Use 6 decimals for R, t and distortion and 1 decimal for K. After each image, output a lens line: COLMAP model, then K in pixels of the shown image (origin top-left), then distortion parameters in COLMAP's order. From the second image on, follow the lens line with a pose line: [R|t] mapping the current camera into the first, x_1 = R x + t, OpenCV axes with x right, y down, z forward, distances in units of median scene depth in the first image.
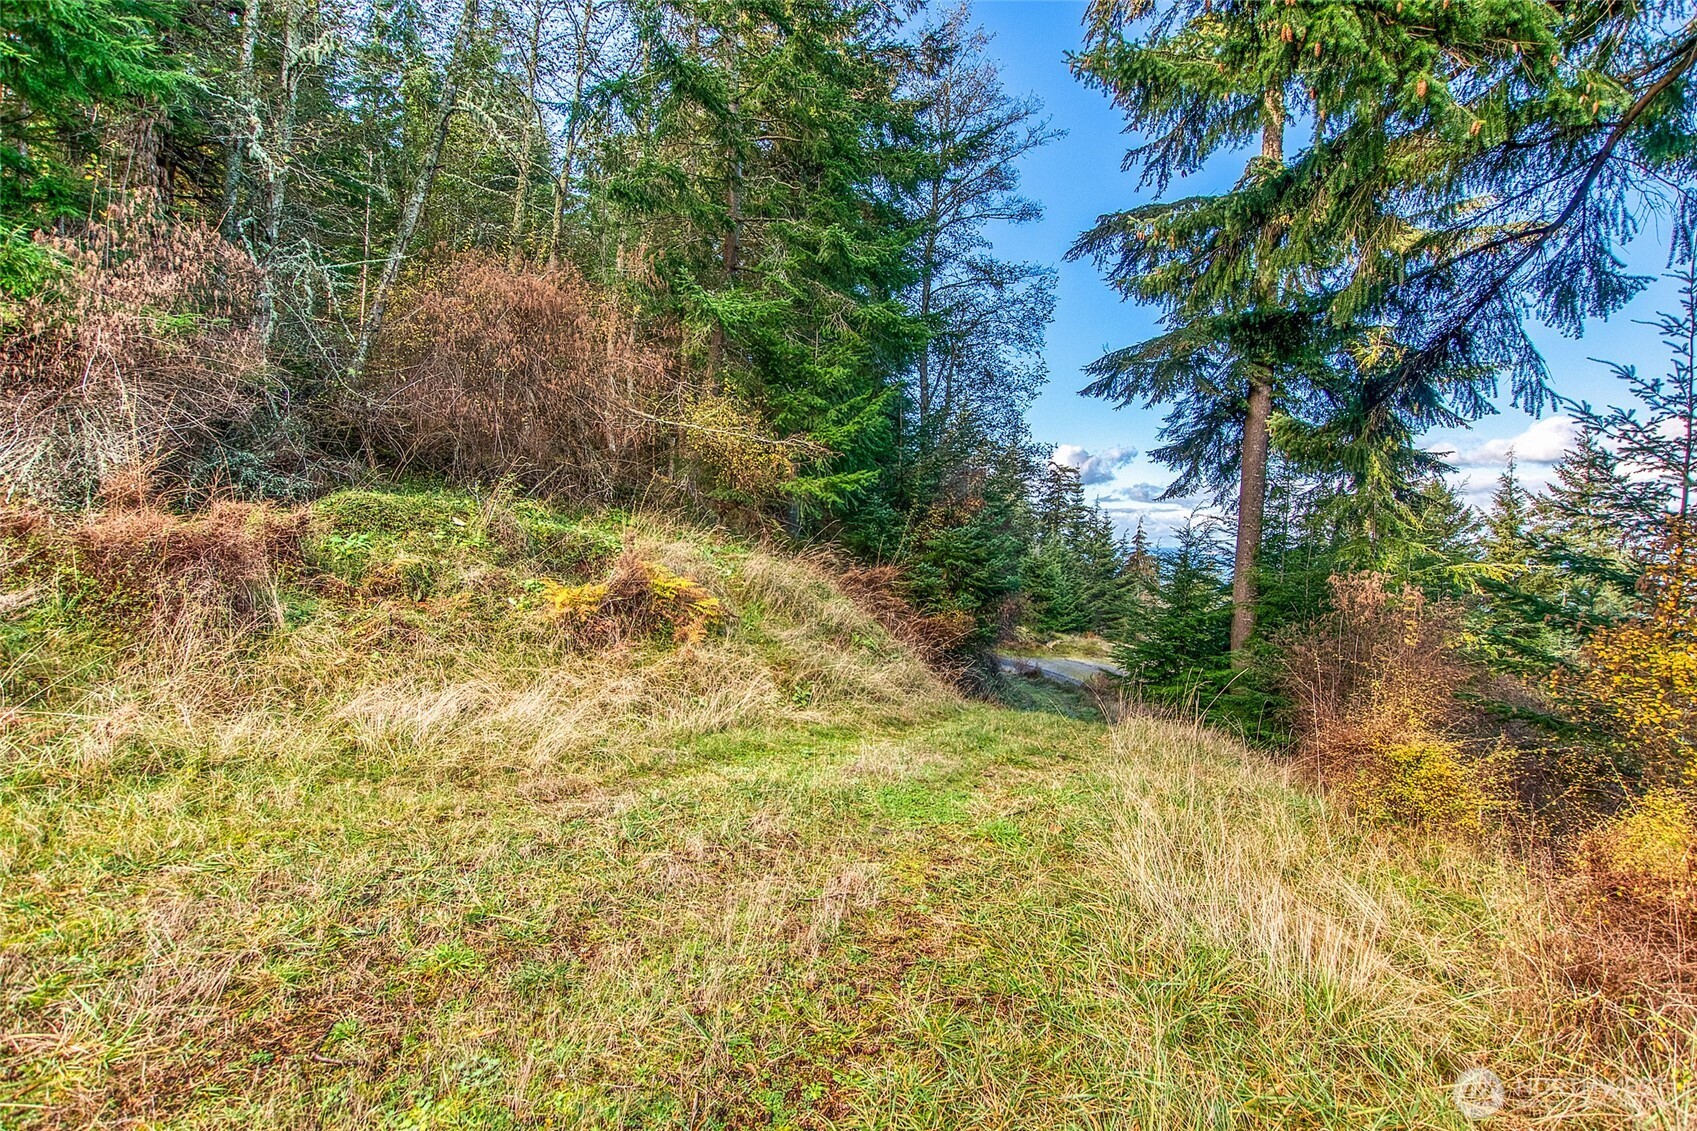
lens RADIAL K [[876.3, 0, 849.4], [0, 876.3, 565.5], [0, 0, 1]] dist [-0.004280, 0.000546]
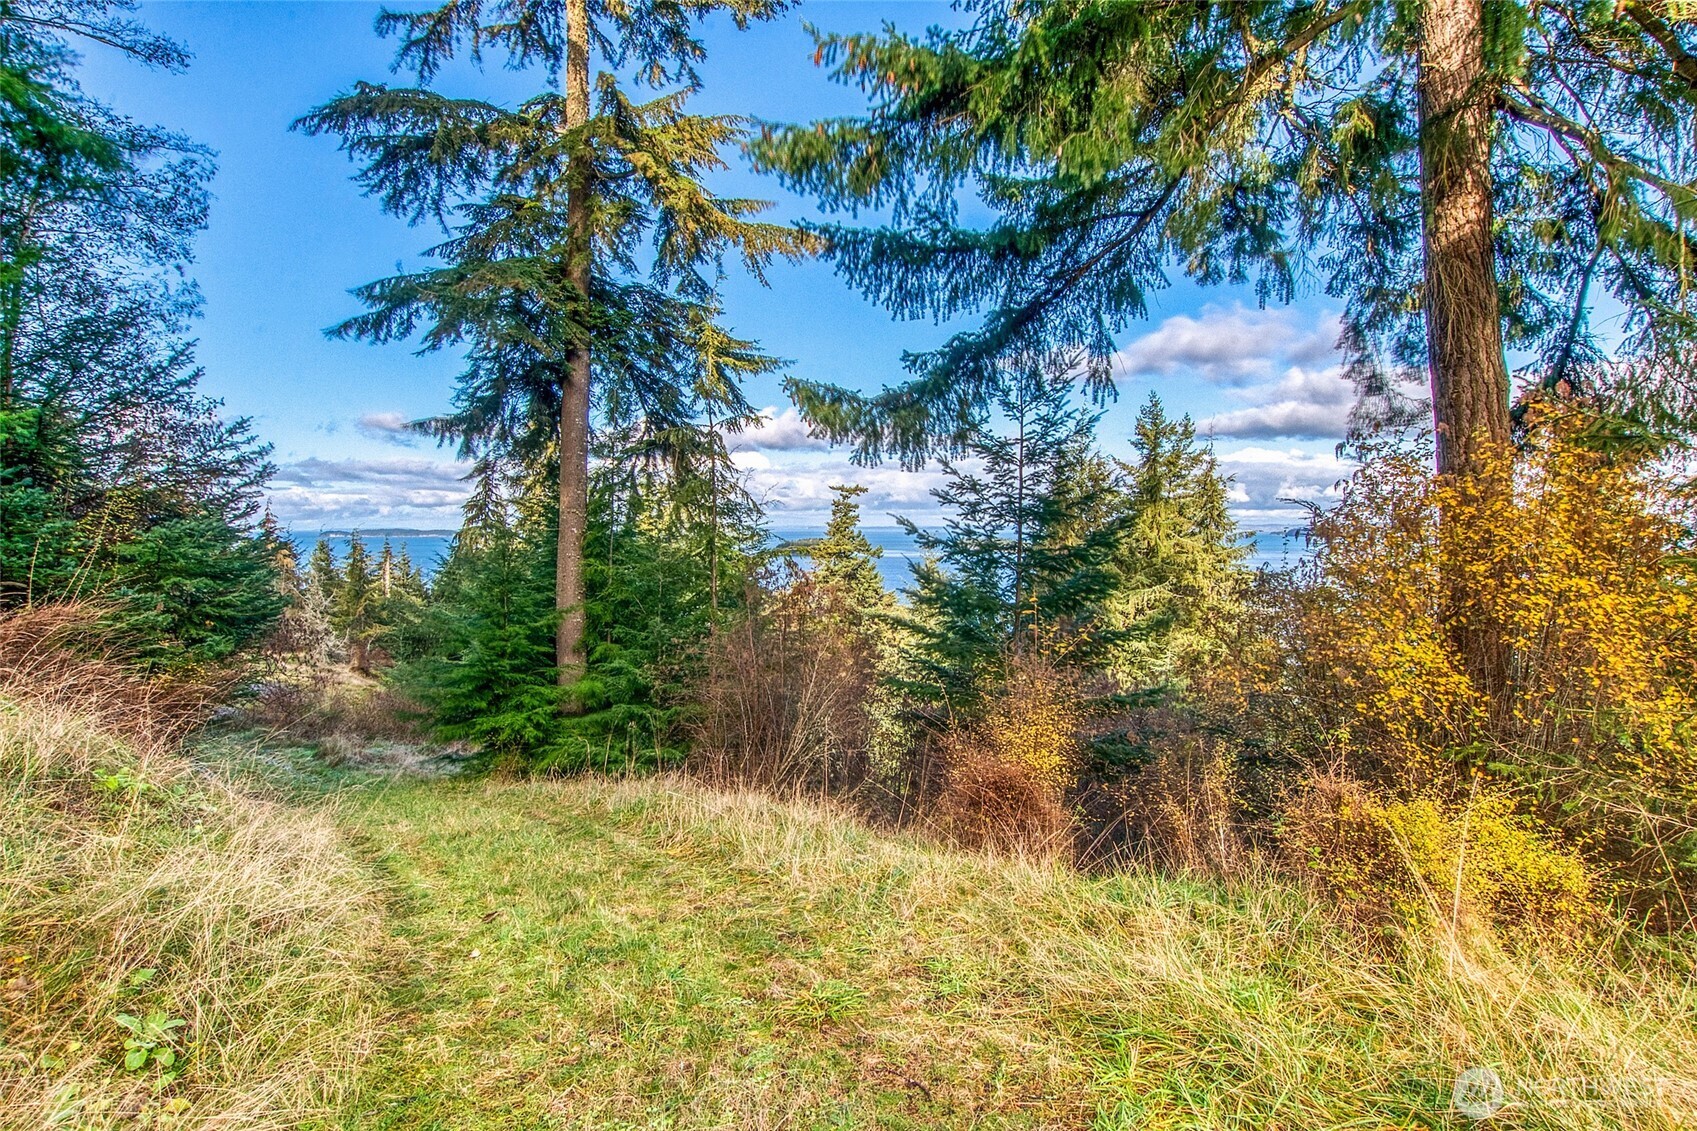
lens RADIAL K [[876.3, 0, 847.2], [0, 876.3, 554.1], [0, 0, 1]] dist [-0.004280, 0.000546]
pose [[0.574762, -0.045389, 0.817061, -0.081769], [0.049087, 0.998575, 0.020942, -0.009717], [-0.816847, 0.028071, 0.576171, 0.265385]]
